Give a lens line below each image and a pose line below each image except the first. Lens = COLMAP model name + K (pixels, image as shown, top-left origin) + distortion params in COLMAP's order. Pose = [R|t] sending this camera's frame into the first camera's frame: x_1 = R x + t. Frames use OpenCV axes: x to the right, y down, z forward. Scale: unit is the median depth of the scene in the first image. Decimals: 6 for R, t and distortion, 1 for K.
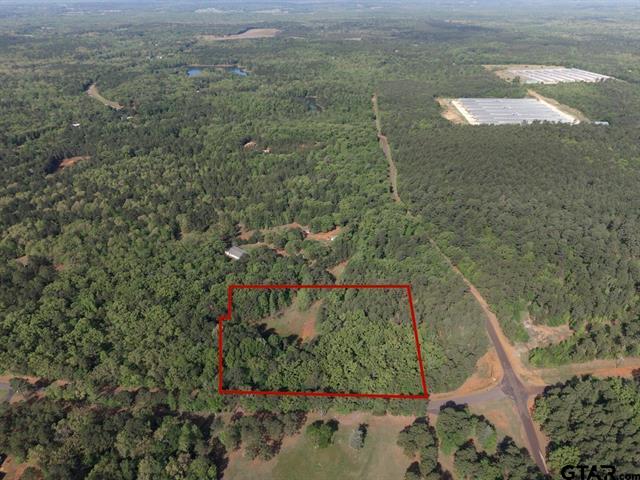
lens RADIAL K [[424.6, 0, 319.0], [0, 424.6, 243.3], [0, 0, 1]] dist [0.035226, -0.037765]
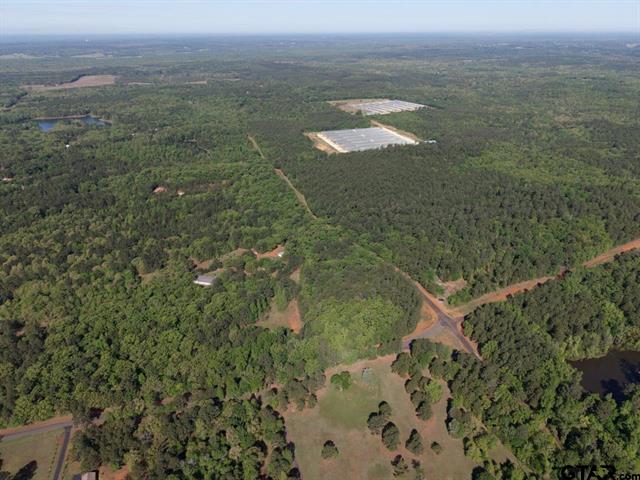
lens RADIAL K [[424.6, 0, 319.0], [0, 424.6, 243.3], [0, 0, 1]] dist [0.035226, -0.037765]
pose [[0.932530, -0.165506, 0.320929, -0.310738], [0.188825, 0.981081, -0.042718, 0.038617], [-0.307787, 0.100436, 0.946139, -0.236772]]
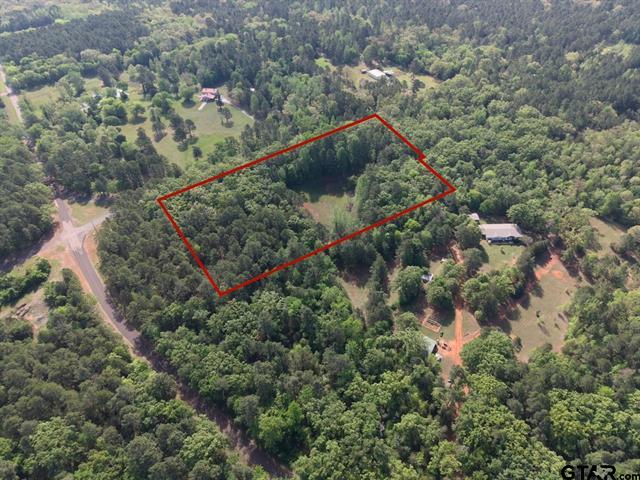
lens RADIAL K [[424.6, 0, 319.0], [0, 424.6, 243.3], [0, 0, 1]] dist [0.035226, -0.037765]
pose [[-0.776189, 0.440260, -0.451333, 0.373509], [-0.311819, 0.354116, 0.881686, -0.537281], [0.547996, 0.825090, -0.137579, 1.147502]]
